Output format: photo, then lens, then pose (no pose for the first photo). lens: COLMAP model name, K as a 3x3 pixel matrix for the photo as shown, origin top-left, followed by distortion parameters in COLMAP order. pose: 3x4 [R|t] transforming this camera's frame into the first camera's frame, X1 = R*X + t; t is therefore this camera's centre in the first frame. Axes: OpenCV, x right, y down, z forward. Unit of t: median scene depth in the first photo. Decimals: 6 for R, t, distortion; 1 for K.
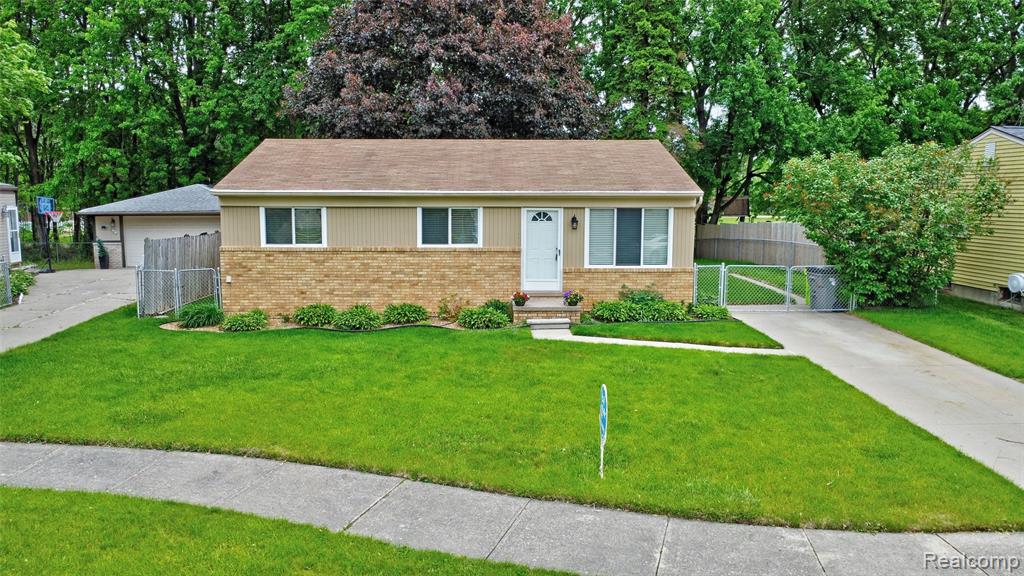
lens RADIAL K [[732.2, 0, 508.4], [0, 732.2, 287.0], [0, 0, 1]] dist [-0.035587, -0.000391]
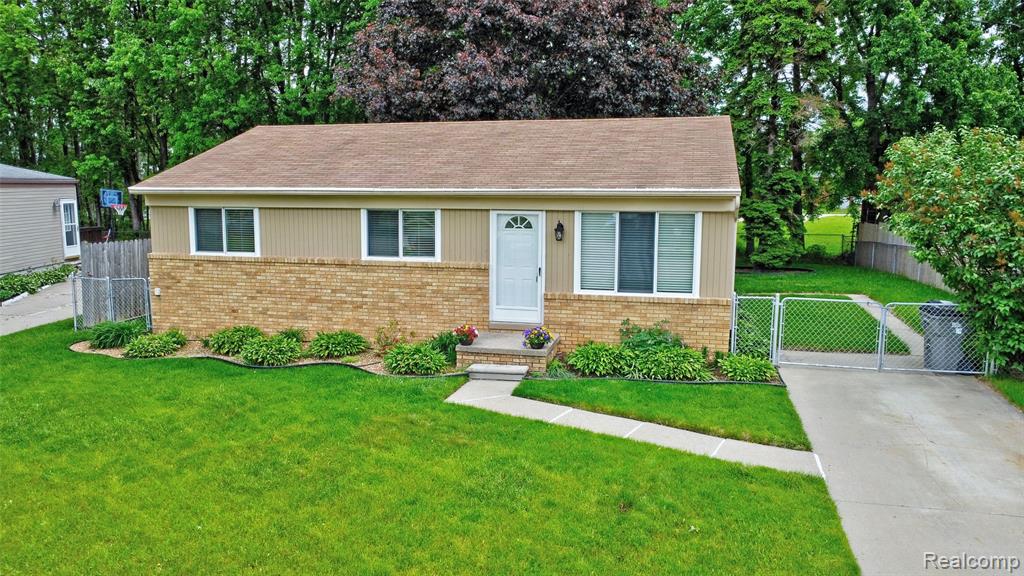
lens RADIAL K [[732.2, 0, 514.5], [0, 732.2, 288.3], [0, 0, 1]] dist [-0.035587, -0.000391]
pose [[0.964331, 0.036611, -0.262153, 0.239645], [-0.031113, 0.999201, 0.025096, -0.048286], [0.262863, -0.016044, 0.964700, 0.284254]]
